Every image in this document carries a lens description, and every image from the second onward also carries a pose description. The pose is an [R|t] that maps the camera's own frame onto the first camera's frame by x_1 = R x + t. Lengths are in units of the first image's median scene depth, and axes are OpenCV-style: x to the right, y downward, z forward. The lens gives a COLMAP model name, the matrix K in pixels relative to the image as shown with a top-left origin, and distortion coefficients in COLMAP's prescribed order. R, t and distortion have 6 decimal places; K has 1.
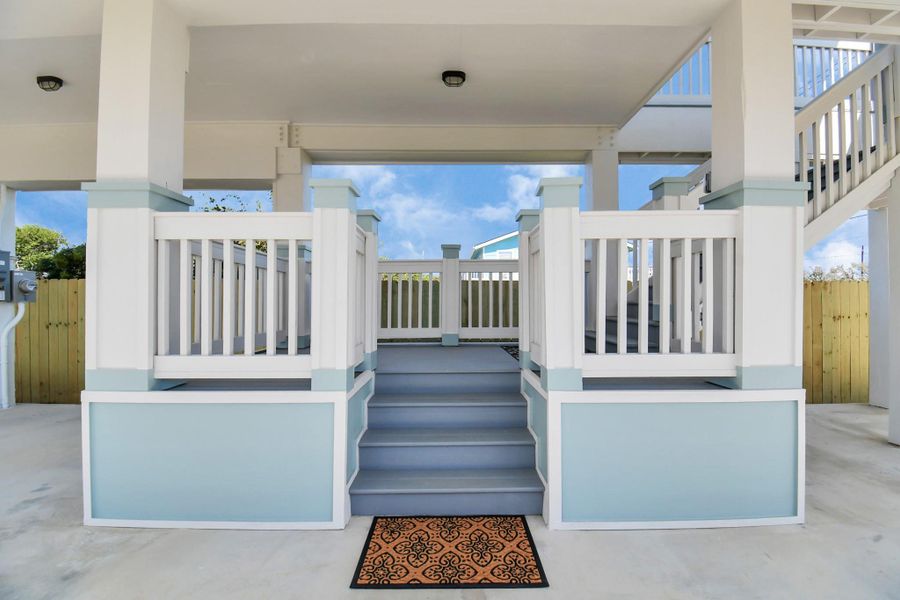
lens RADIAL K [[397.3, 0, 454.9], [0, 397.3, 302.3], [0, 0, 1]] dist [0.000725, -0.011864]
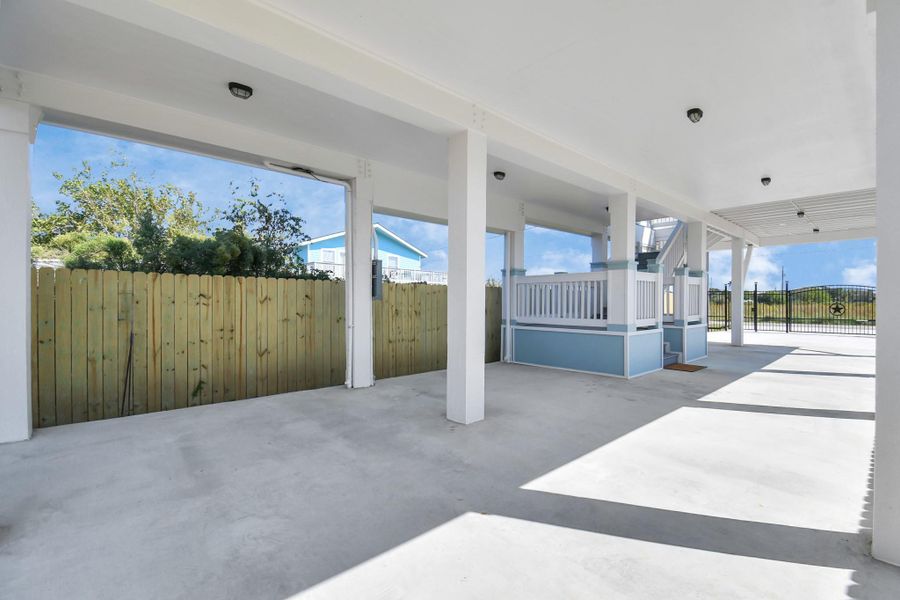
lens RADIAL K [[397.3, 0, 454.9], [0, 397.3, 302.3], [0, 0, 1]] dist [0.000725, -0.011864]
pose [[0.737147, -0.007757, 0.675688, -1.594501], [-0.005863, 0.999823, 0.017874, -0.020812], [-0.675707, -0.017137, 0.736971, -0.222839]]
